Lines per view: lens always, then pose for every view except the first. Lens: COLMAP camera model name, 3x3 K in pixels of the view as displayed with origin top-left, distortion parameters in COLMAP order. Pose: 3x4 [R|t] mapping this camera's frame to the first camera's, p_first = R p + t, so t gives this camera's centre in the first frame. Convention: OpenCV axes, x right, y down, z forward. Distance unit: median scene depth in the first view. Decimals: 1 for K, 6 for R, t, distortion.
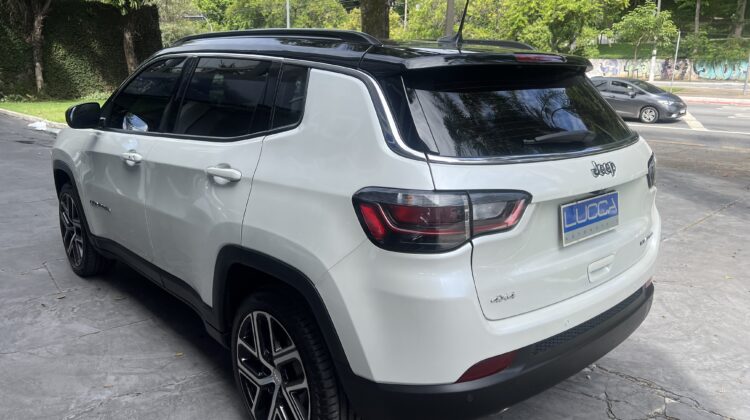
lens RADIAL K [[570.9, 0, 375.0], [0, 570.9, 210.0], [0, 0, 1]] dist [0.011751, -0.000111]
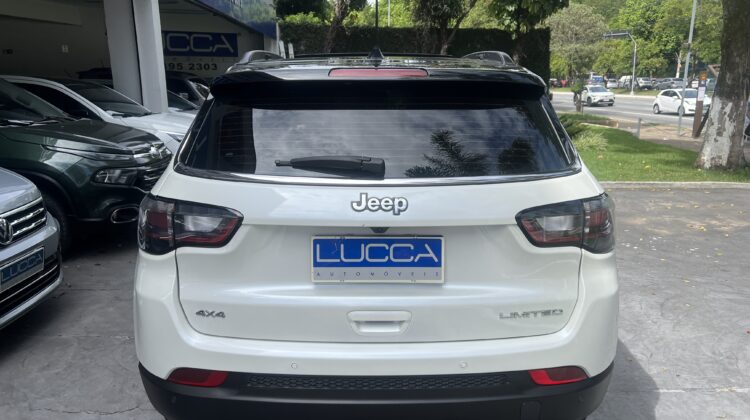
lens RADIAL K [[570.9, 0, 375.0], [0, 570.9, 210.0], [0, 0, 1]] dist [0.011751, -0.000111]
pose [[0.755204, 0.127547, -0.642961, 0.097239], [-0.148122, 0.988721, 0.022158, -0.008319], [0.638535, 0.078503, 0.765578, 0.036901]]
